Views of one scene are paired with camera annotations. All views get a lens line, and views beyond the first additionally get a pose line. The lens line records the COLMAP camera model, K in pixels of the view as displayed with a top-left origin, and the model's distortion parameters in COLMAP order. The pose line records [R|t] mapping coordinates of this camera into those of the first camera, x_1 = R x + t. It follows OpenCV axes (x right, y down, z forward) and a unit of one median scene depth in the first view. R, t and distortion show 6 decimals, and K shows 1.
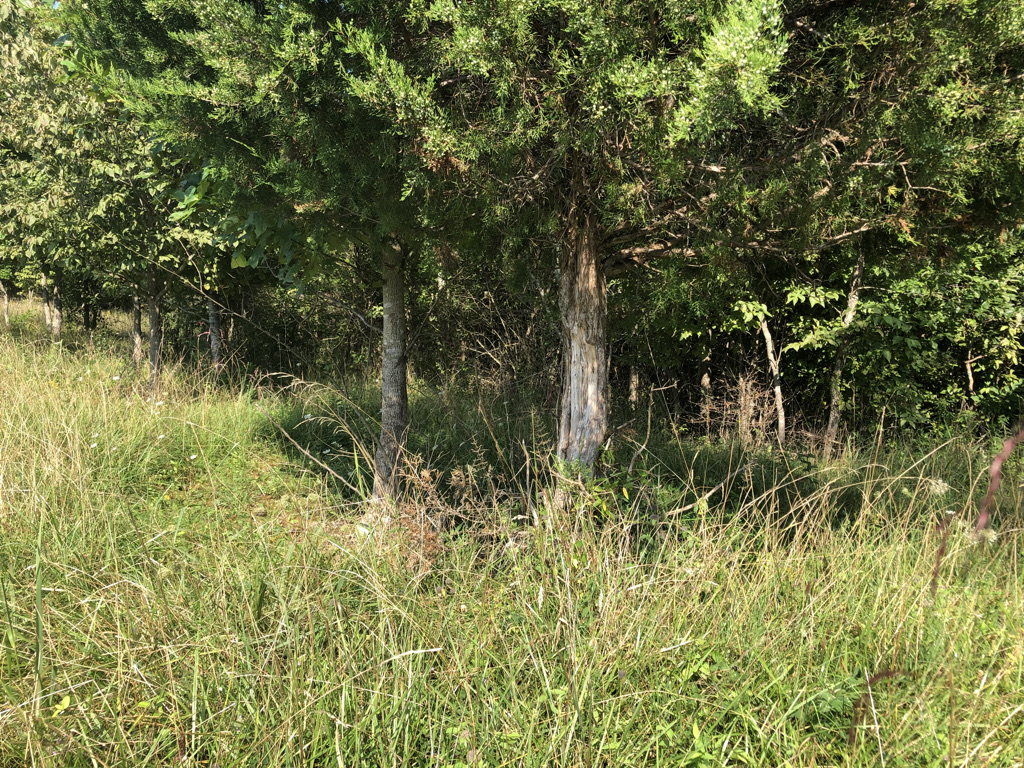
lens RADIAL K [[812.0, 0, 496.4], [0, 812.0, 363.0], [0, 0, 1]] dist [0.053629, -0.086133]
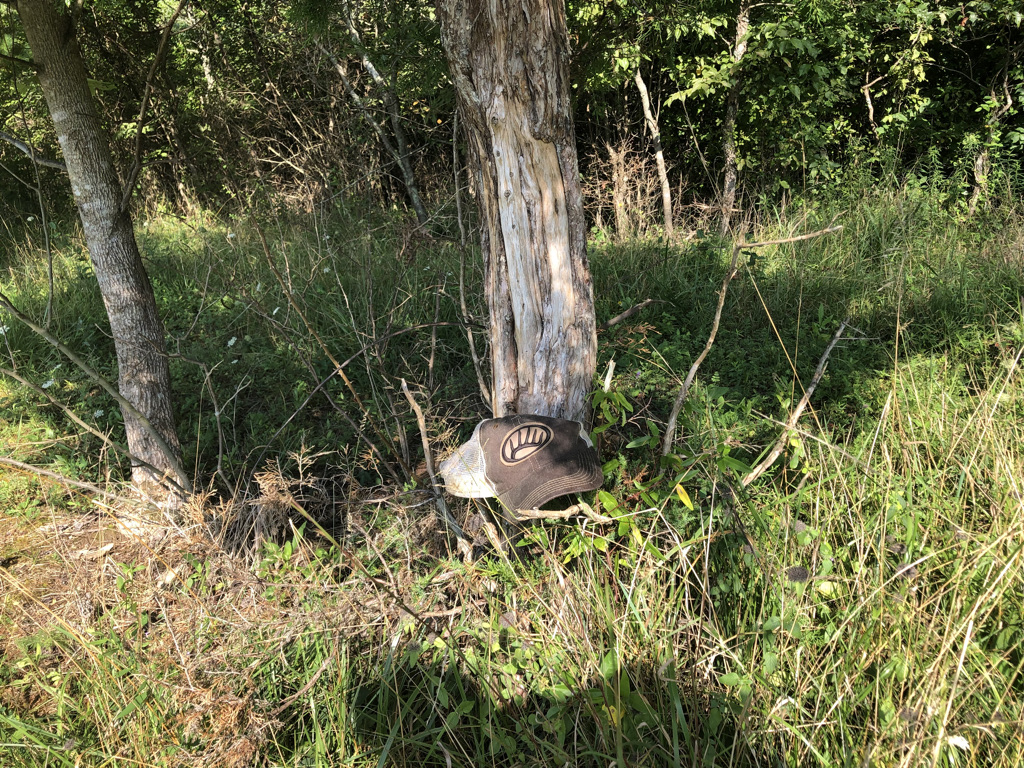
lens RADIAL K [[812.0, 0, 496.4], [0, 812.0, 363.0], [0, 0, 1]] dist [0.053629, -0.086133]
pose [[0.962131, -0.200684, 0.184469, 0.000759], [0.147766, 0.952663, 0.265702, -0.011113], [-0.229059, -0.228382, 0.946242, 0.239101]]
